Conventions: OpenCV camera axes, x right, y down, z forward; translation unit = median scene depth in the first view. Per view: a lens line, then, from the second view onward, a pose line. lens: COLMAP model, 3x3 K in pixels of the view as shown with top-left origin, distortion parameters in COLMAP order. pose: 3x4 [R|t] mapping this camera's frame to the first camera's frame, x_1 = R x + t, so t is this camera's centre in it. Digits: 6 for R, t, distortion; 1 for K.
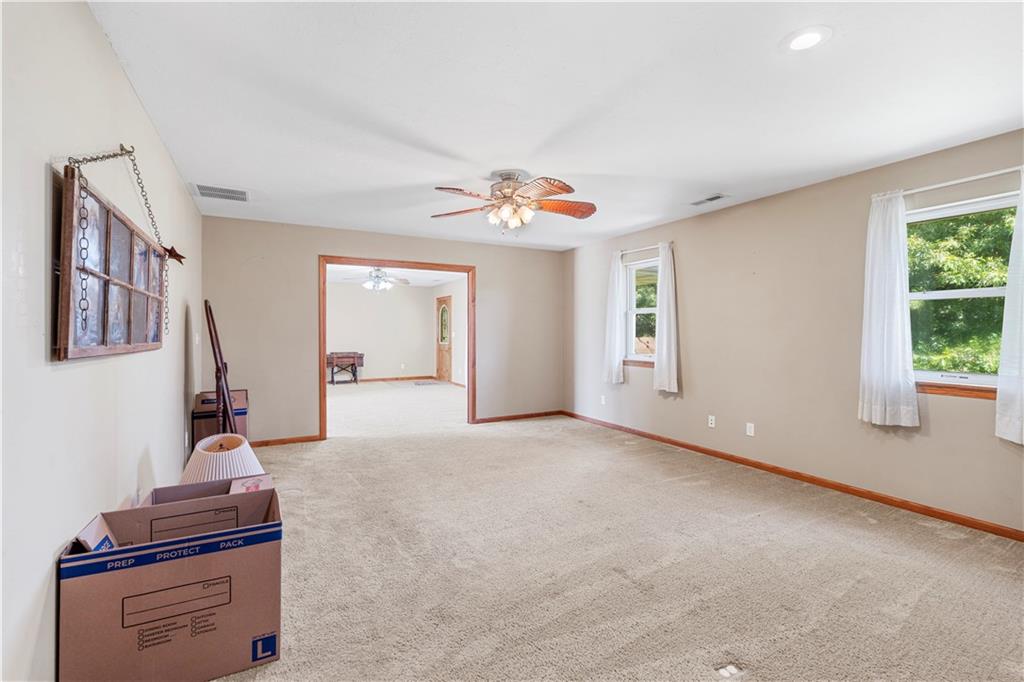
lens RADIAL K [[449.2, 0, 517.6], [0, 449.2, 334.6], [0, 0, 1]] dist [-0.003367, -0.001030]
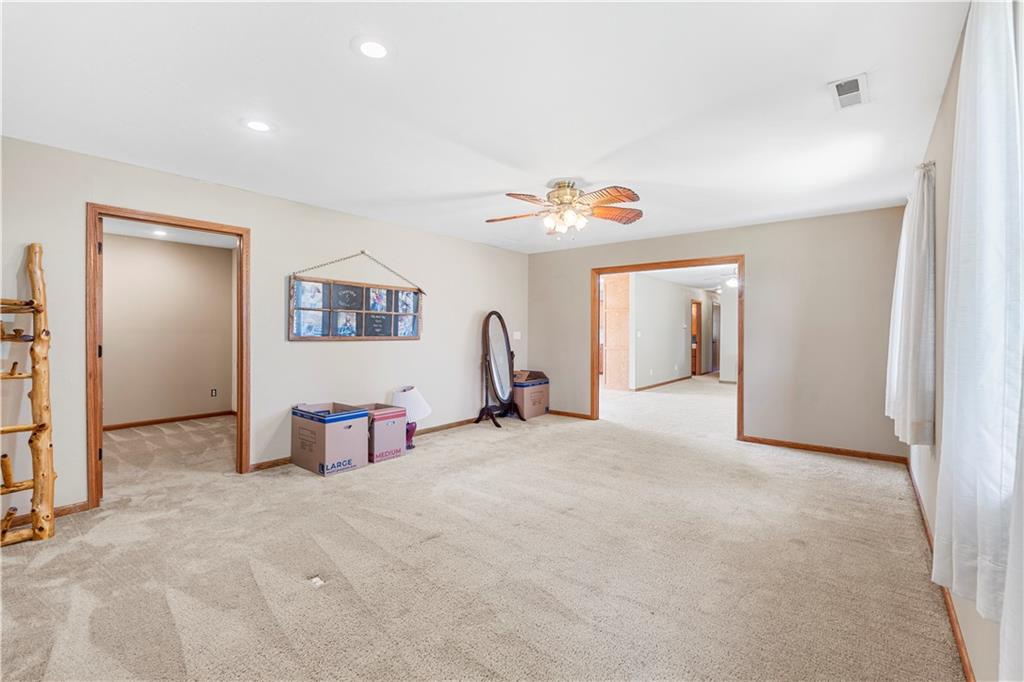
lens RADIAL K [[449.2, 0, 513.7], [0, 449.2, 336.8], [0, 0, 1]] dist [-0.003367, -0.001030]
pose [[0.382577, 0.015099, -0.923800, 0.615200], [-0.010741, 0.999872, 0.011894, -0.003660], [0.923861, 0.005372, 0.382690, 0.329669]]
